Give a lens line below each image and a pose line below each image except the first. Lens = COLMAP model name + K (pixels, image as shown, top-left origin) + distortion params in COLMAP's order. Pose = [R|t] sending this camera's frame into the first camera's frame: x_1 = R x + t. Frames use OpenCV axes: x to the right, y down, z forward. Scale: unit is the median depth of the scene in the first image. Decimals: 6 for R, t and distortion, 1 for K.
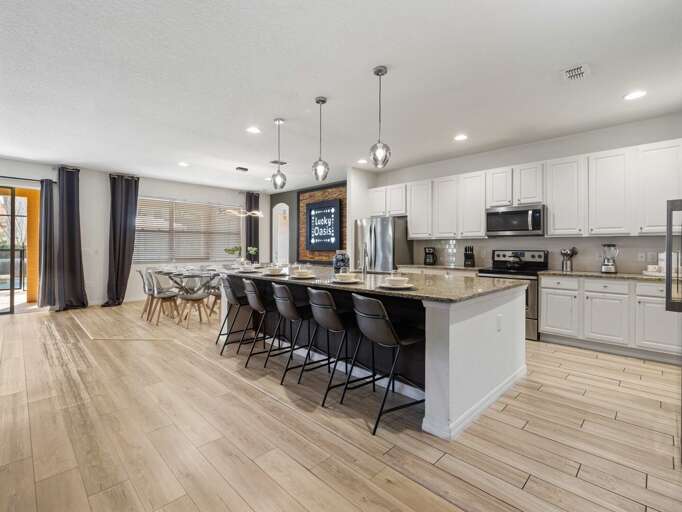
lens RADIAL K [[325.0, 0, 342.7], [0, 325.0, 246.3], [0, 0, 1]] dist [-0.001475, -0.000057]
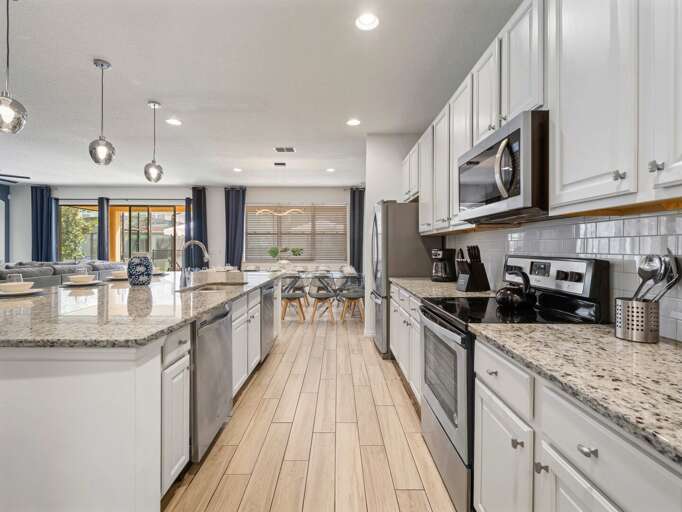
lens RADIAL K [[335.9, 0, 342.2], [0, 335.9, 250.5], [0, 0, 1]] dist [-0.001045, 0.000025]
pose [[0.710649, 0.003430, -0.703539, 0.515511], [0.003833, 0.999954, 0.008747, 0.001321], [0.703537, -0.008913, 0.710603, 0.461320]]
